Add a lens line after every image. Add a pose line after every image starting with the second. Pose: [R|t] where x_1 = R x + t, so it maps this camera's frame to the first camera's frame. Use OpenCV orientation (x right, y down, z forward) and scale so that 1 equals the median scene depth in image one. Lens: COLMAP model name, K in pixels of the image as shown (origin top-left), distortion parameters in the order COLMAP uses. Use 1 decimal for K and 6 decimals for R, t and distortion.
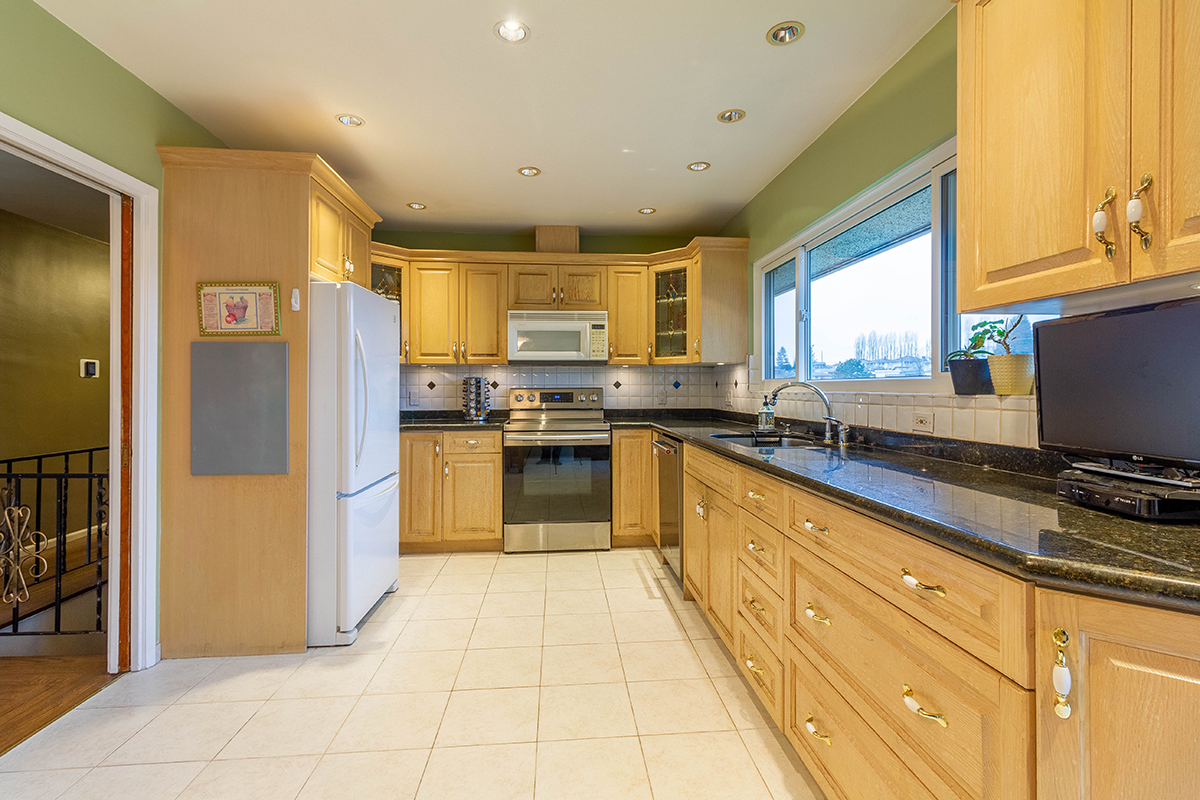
lens RADIAL K [[564.1, 0, 600.1], [0, 564.1, 390.8], [0, 0, 1]] dist [-0.001842, 0.001407]
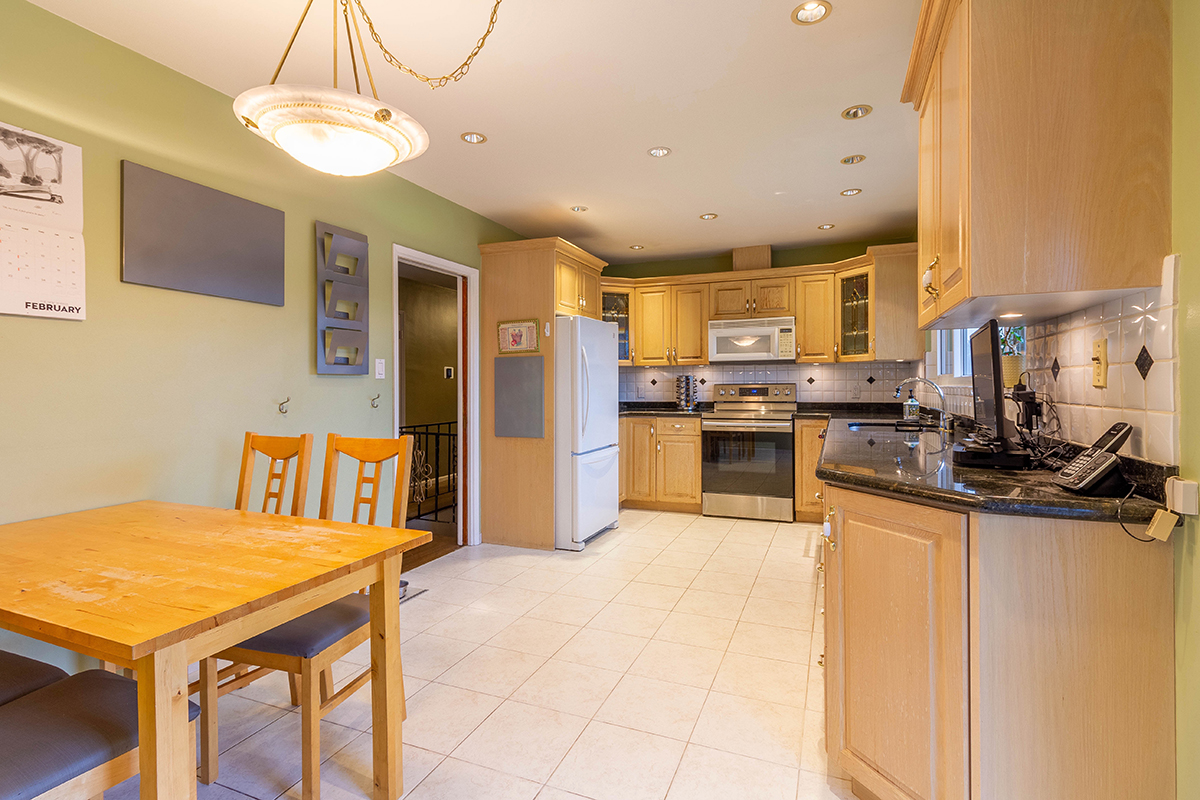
lens RADIAL K [[564.1, 0, 598.0], [0, 564.1, 394.9], [0, 0, 1]] dist [-0.001842, 0.001407]
pose [[0.888693, 0.004011, -0.458485, 0.206638], [0.002332, 0.999909, 0.013268, 0.002324], [0.458497, -0.012861, 0.888603, -0.230591]]
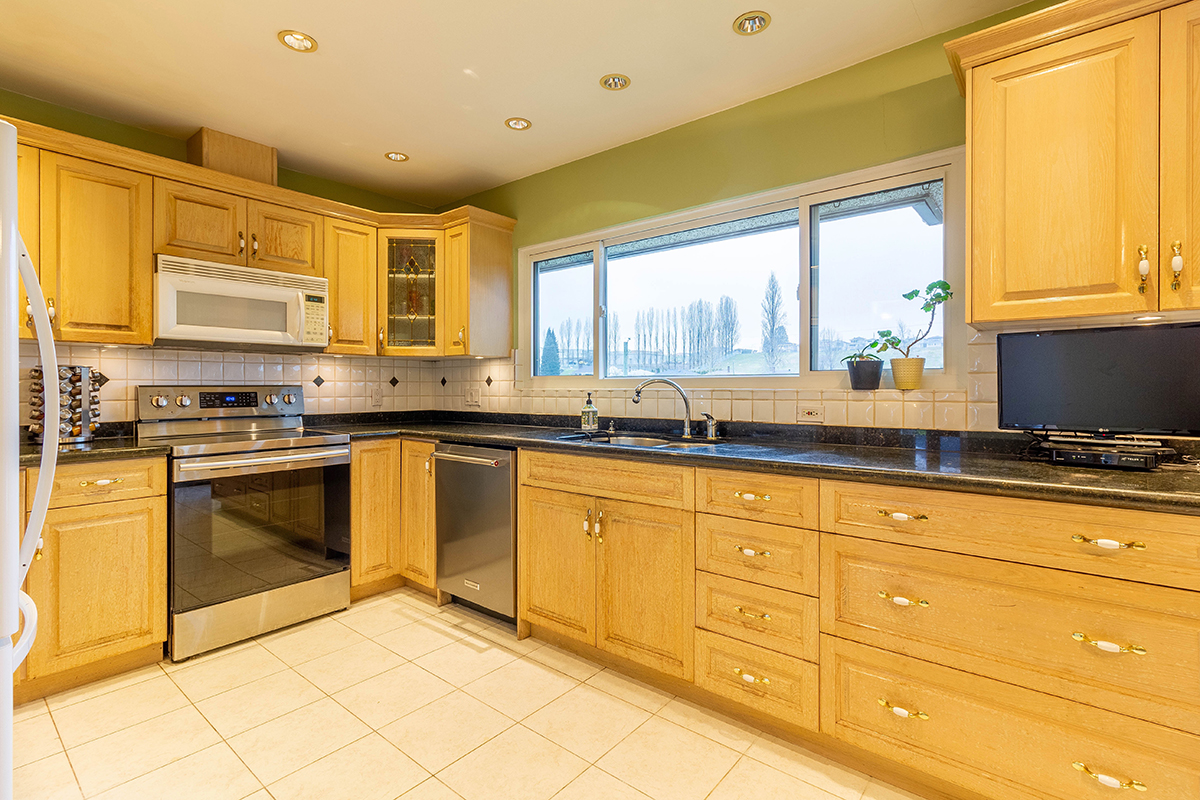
lens RADIAL K [[564.1, 0, 611.7], [0, 564.1, 389.6], [0, 0, 1]] dist [-0.001842, 0.001407]
pose [[0.685928, -0.002832, 0.727664, -0.295283], [0.004070, 0.999992, 0.000056, 0.002169], [-0.727658, 0.002923, 0.685934, 0.269258]]
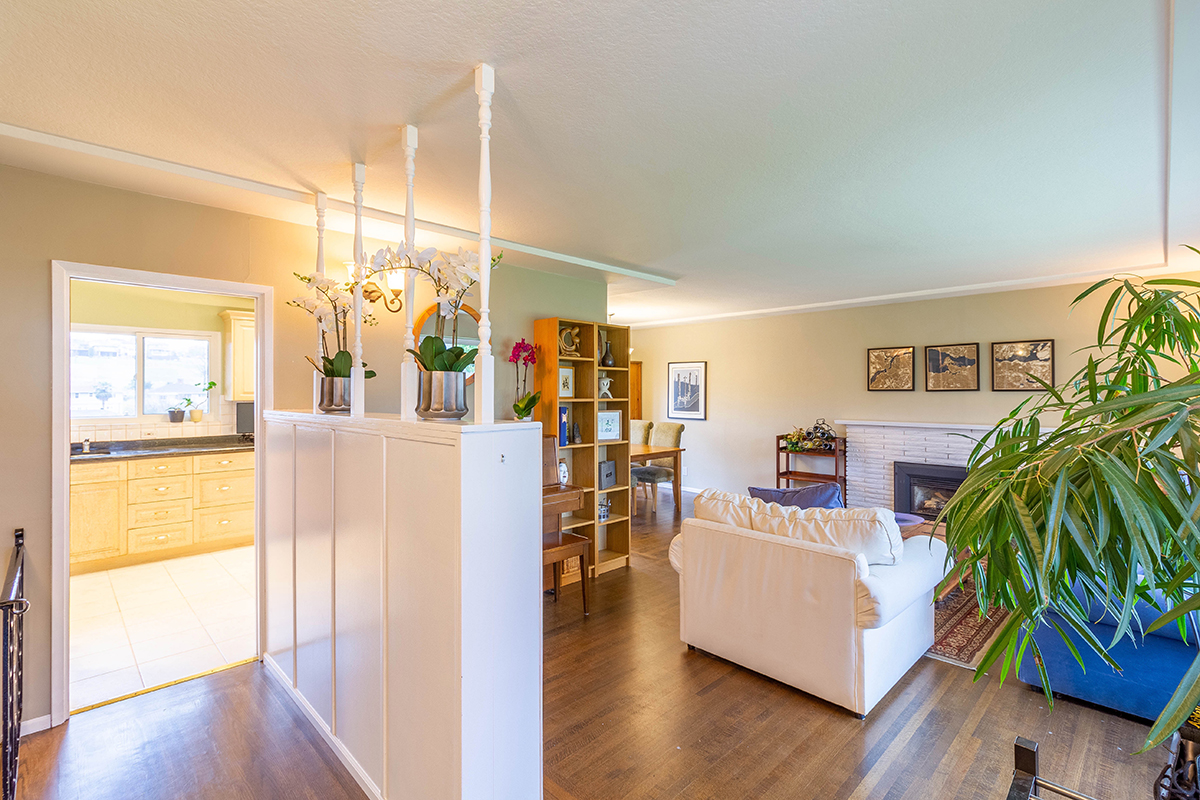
lens RADIAL K [[564.1, 0, 609.1], [0, 564.1, 388.5], [0, 0, 1]] dist [-0.001842, 0.001407]
pose [[-0.640567, 0.005126, 0.767885, -1.463876], [0.007947, 0.999968, -0.000046, -0.072401], [-0.767861, 0.006073, -0.640587, 0.554091]]
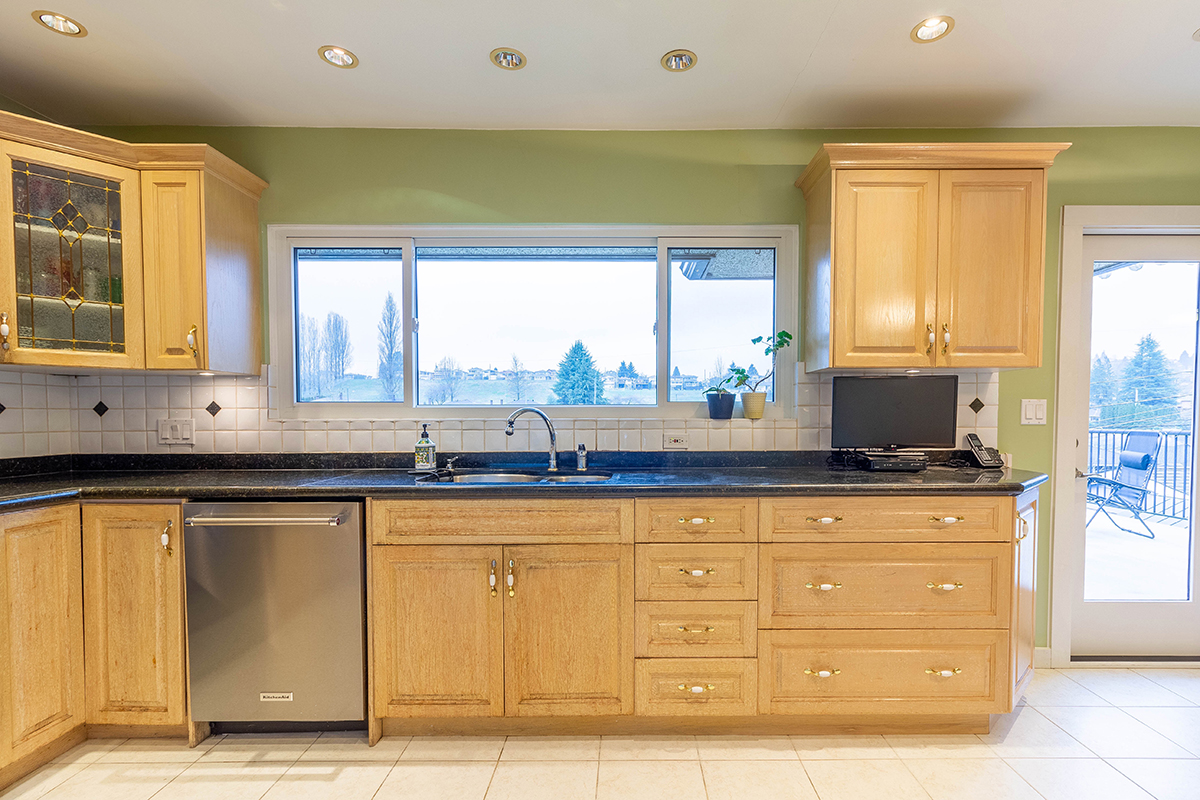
lens RADIAL K [[564.1, 0, 642.4], [0, 564.1, 438.5], [0, 0, 1]] dist [-0.001842, 0.001407]
pose [[0.062884, -0.040125, 0.997214, -0.373079], [0.006593, 0.999186, 0.039789, -0.000711], [-0.997999, 0.004073, 0.063098, 0.533458]]
